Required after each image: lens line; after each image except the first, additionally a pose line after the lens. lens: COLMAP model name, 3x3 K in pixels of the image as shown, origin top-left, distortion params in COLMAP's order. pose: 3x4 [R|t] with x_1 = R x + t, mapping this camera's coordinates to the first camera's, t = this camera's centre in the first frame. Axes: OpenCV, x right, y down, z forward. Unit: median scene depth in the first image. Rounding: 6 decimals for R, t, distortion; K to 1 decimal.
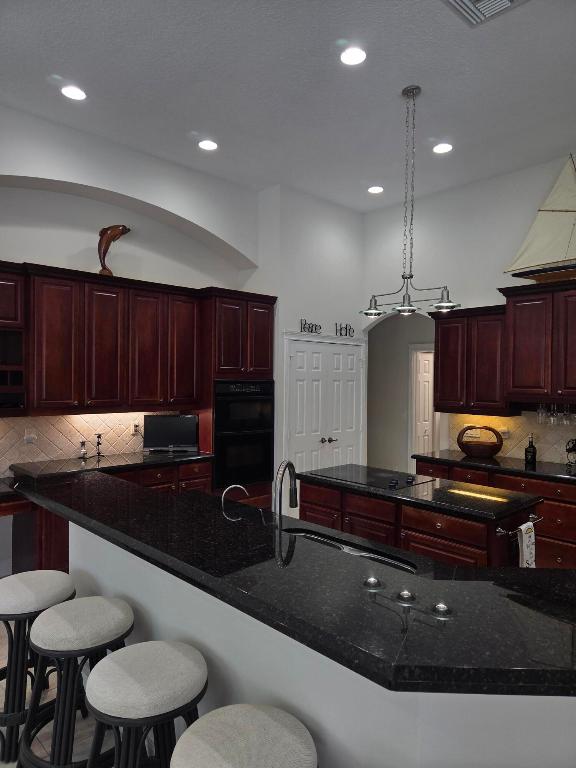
lens RADIAL K [[509.9, 0, 288.5], [0, 509.9, 381.2], [0, 0, 1]] dist [0.011244, -0.002567]
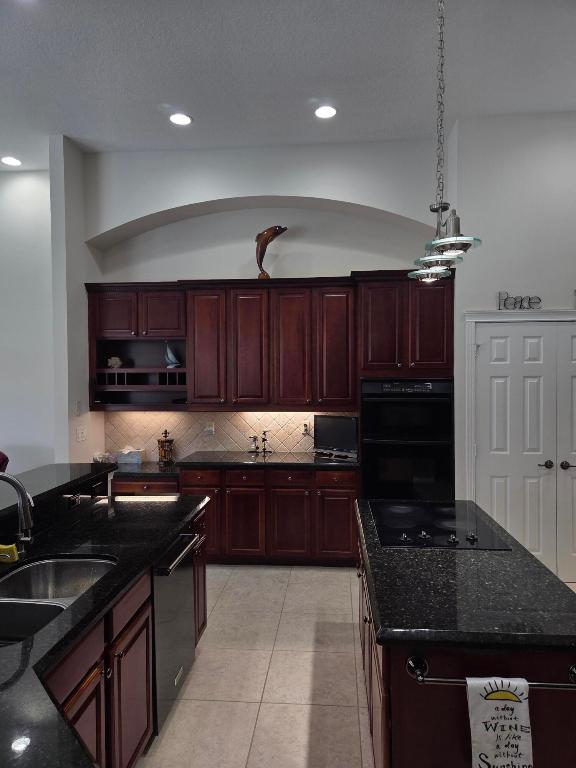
lens RADIAL K [[509.9, 0, 288.2], [0, 509.9, 384.6], [0, 0, 1]] dist [0.011244, -0.002567]
pose [[0.645133, -0.001094, -0.764070, 0.460187], [0.007738, 0.999957, 0.005101, 0.003401], [0.764031, -0.009203, 0.645114, 0.362946]]
